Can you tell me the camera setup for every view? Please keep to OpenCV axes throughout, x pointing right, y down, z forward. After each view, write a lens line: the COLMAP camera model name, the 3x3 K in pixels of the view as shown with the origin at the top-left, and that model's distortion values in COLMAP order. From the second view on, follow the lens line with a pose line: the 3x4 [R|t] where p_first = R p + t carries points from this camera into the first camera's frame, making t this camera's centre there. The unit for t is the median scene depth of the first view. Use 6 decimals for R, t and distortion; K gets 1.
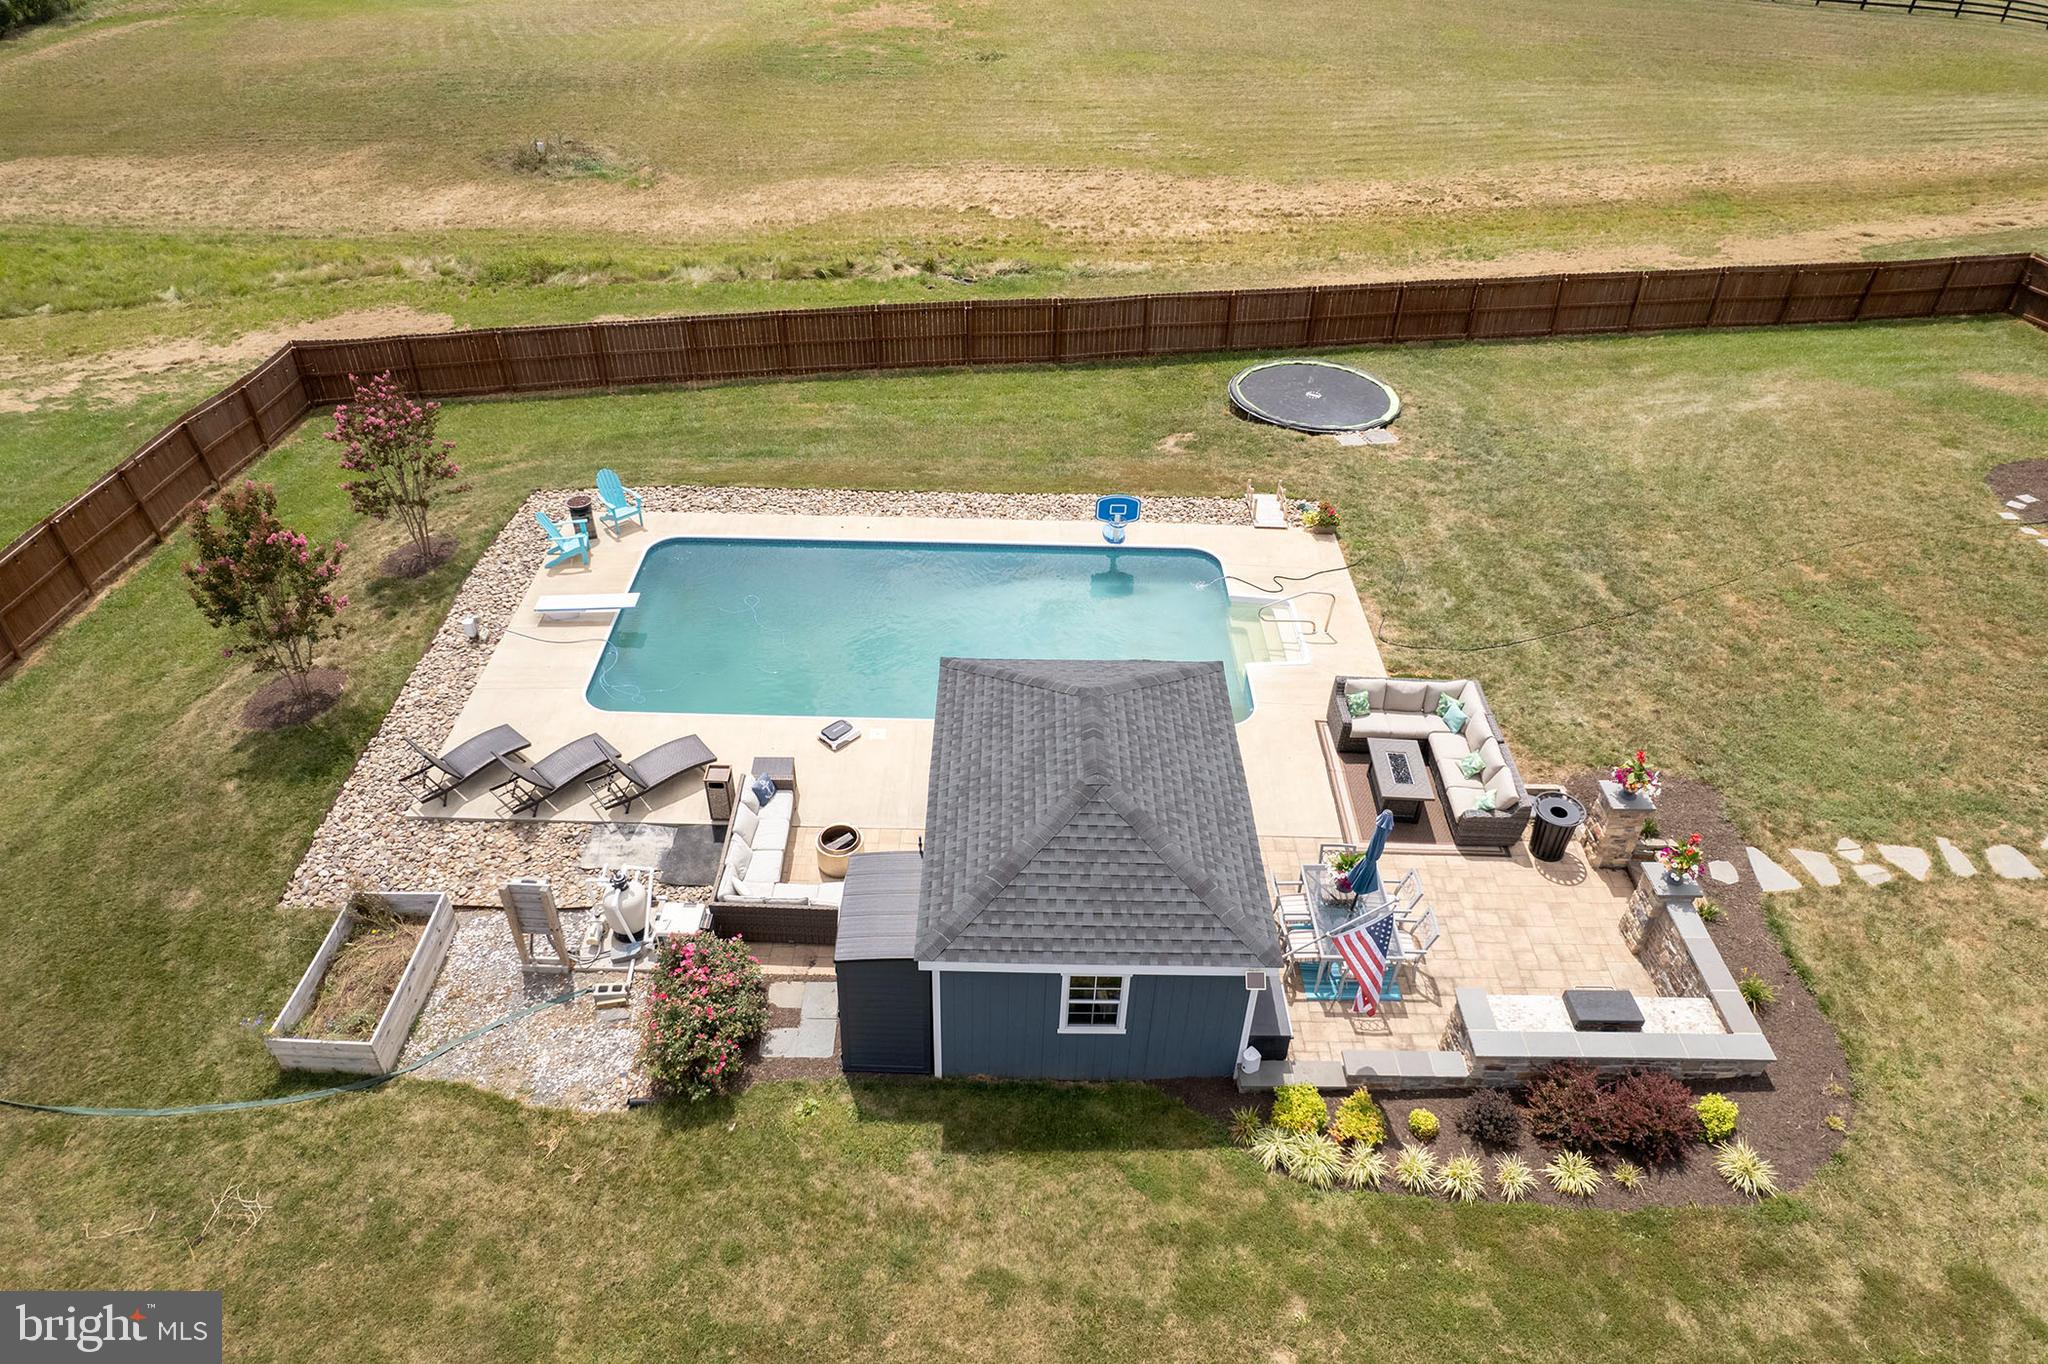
lens RADIAL K [[1316.8, 0, 1003.6], [0, 1316.8, 672.4], [0, 0, 1]] dist [-0.066534, 0.056066]
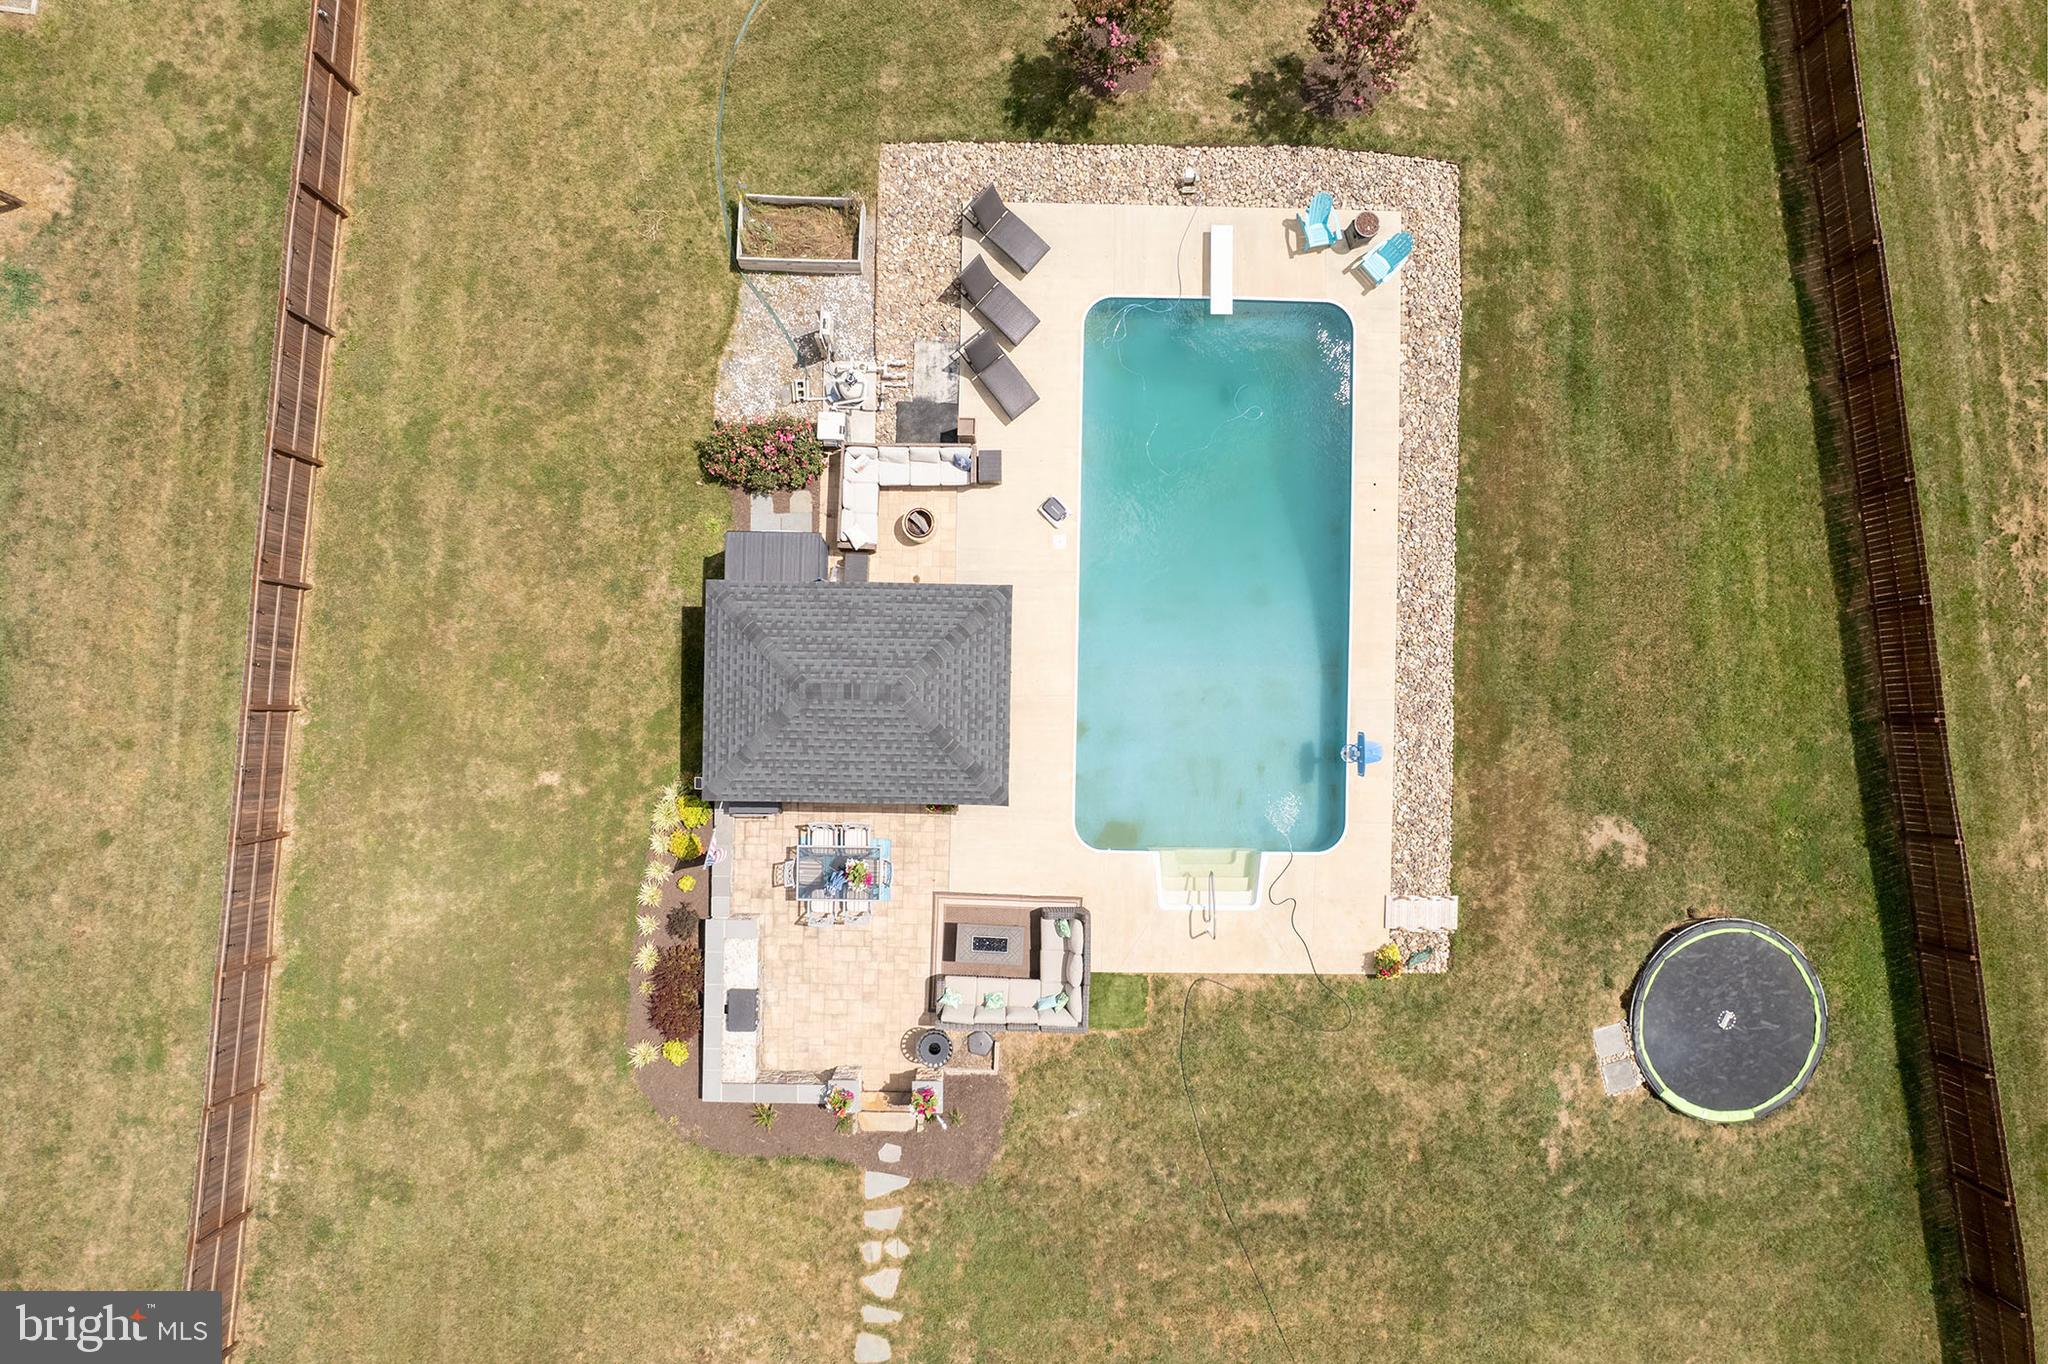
lens RADIAL K [[1316.8, 0, 991.5], [0, 1316.8, 685.3], [0, 0, 1]] dist [-0.066534, 0.056066]
pose [[-0.005601, 0.999738, -0.022202, 0.079245], [-0.596797, 0.014473, 0.802262, -1.053506], [0.802373, 0.017744, 0.596559, 0.233600]]
